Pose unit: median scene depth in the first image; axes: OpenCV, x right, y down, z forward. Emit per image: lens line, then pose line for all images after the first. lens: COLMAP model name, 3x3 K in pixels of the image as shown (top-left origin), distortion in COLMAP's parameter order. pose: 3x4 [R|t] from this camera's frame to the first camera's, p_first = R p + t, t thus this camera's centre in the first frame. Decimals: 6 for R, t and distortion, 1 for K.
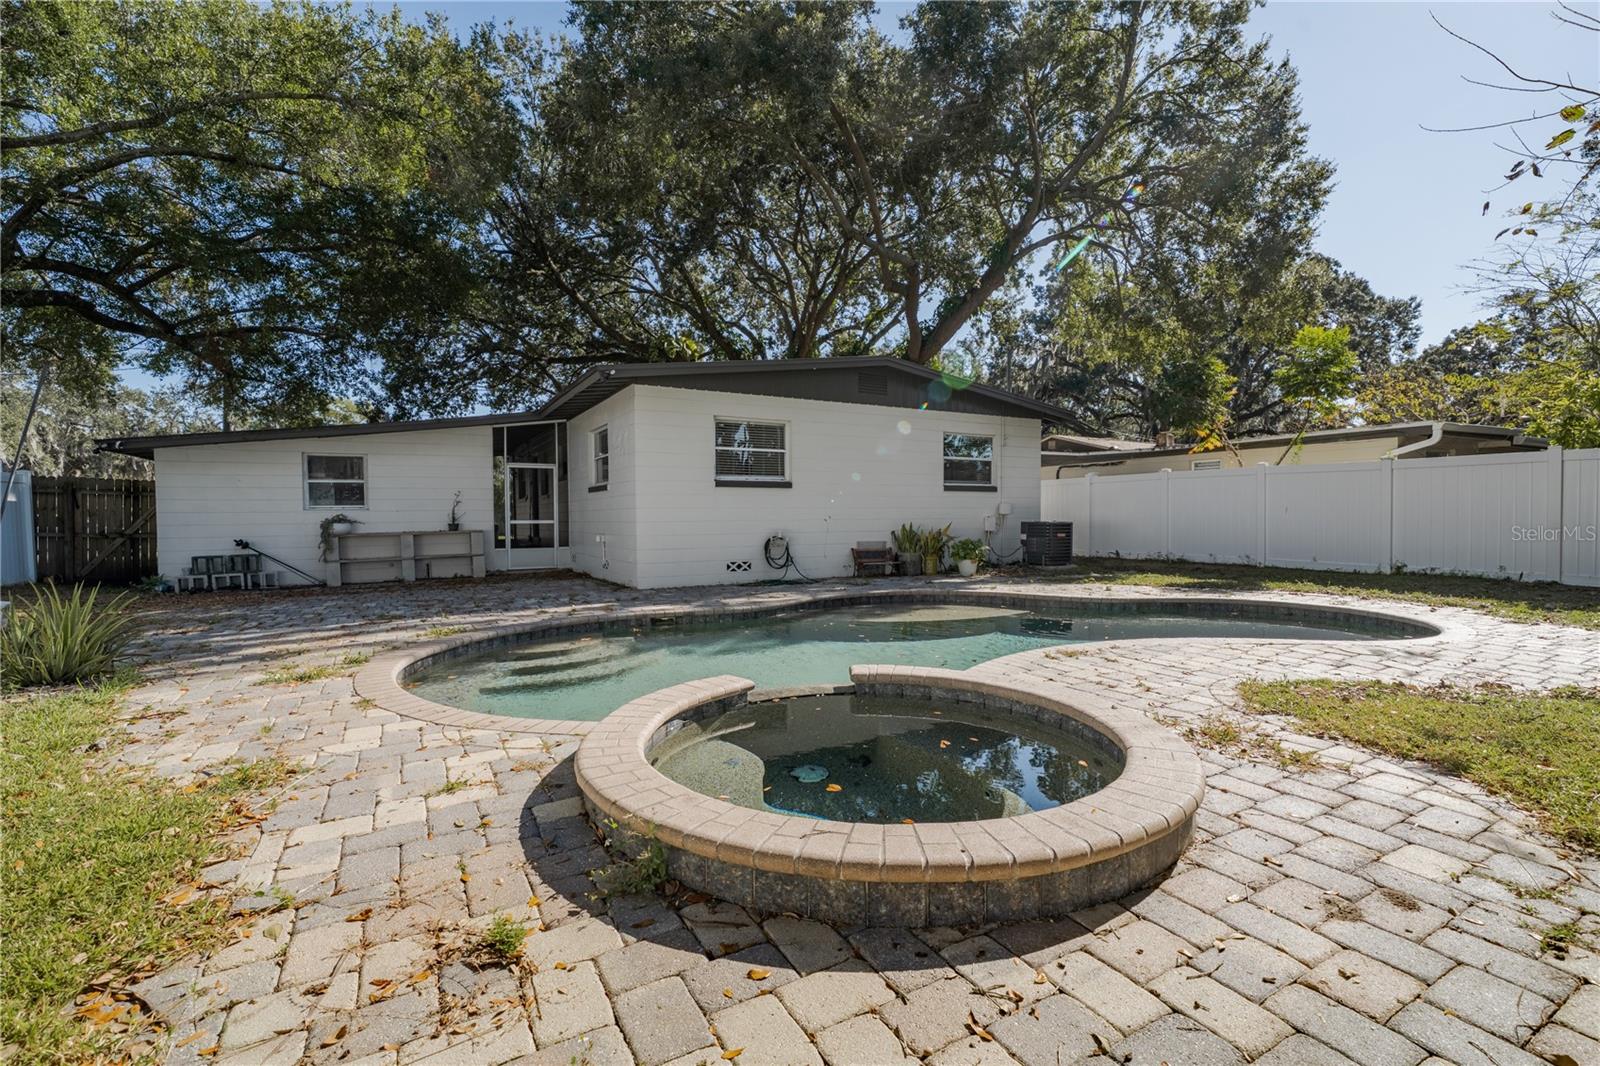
lens RADIAL K [[713.6, 0, 800.0], [0, 713.6, 533.0], [0, 0, 1]] dist [0.001668, 0.000206]
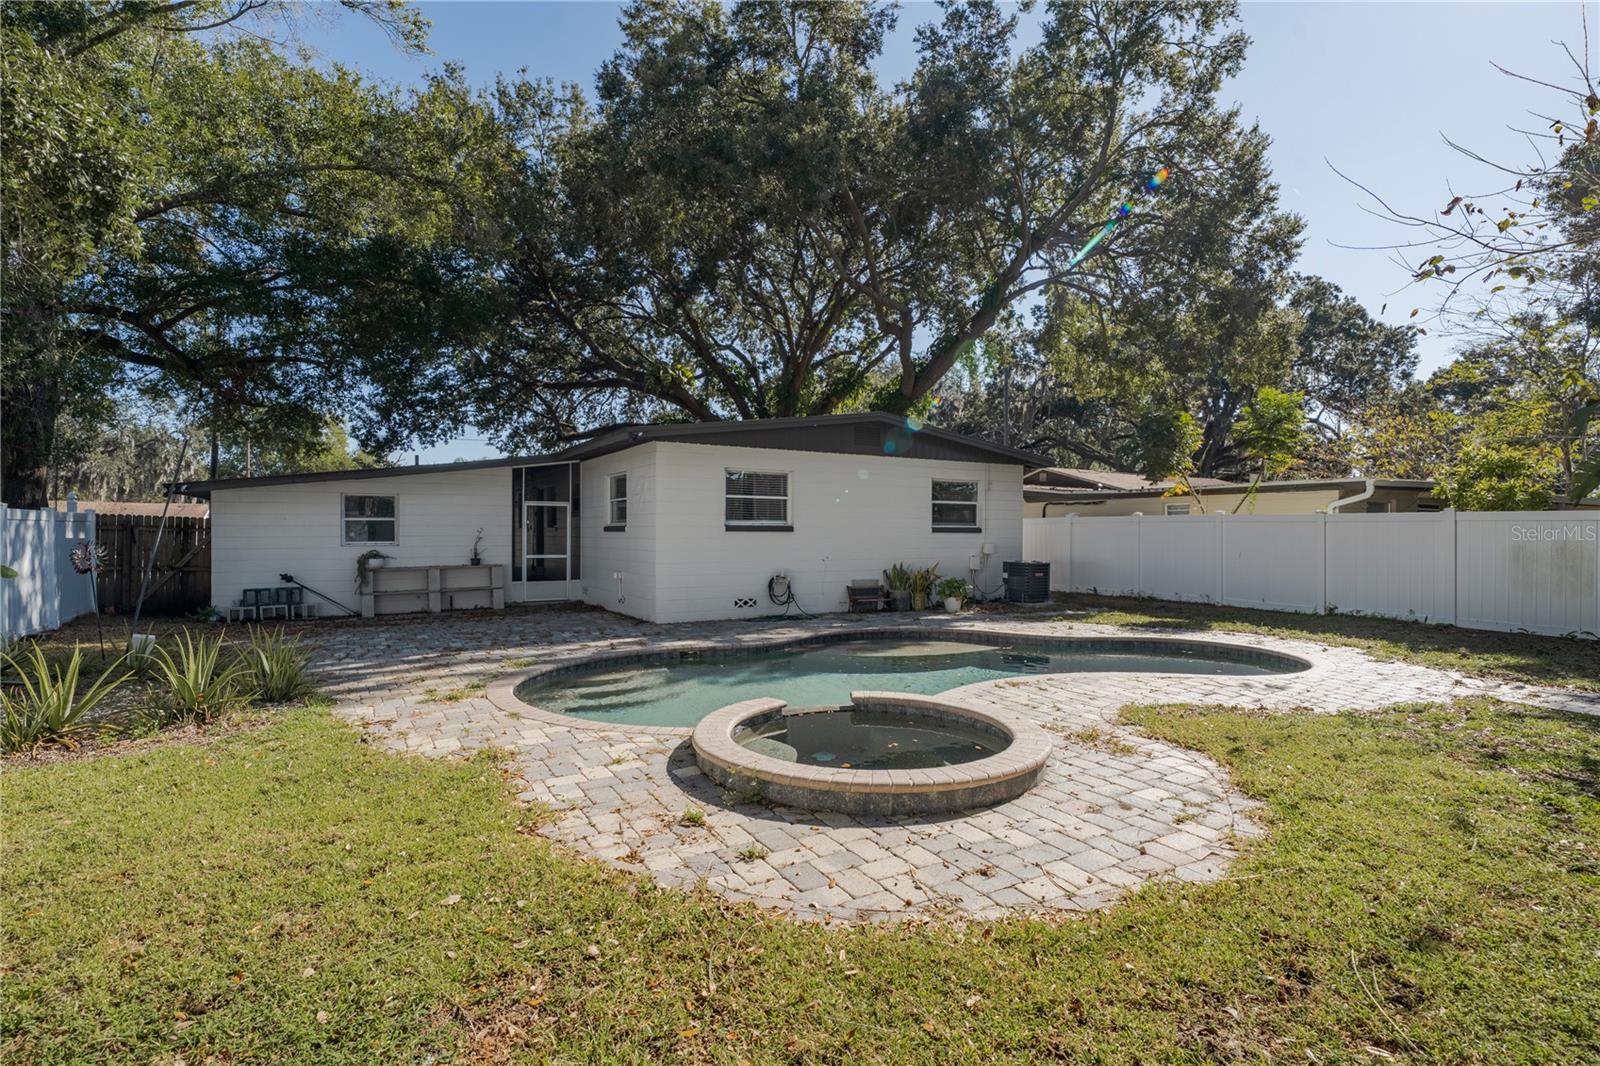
lens RADIAL K [[763.9, 0, 800.0], [0, 763.9, 533.0], [0, 0, 1]] dist [0.000272, 0.000130]
pose [[0.999838, 0.009352, 0.015400, -0.016509], [-0.008955, 0.999631, -0.025656, -0.026095], [-0.015634, 0.025514, 0.999552, -0.152880]]
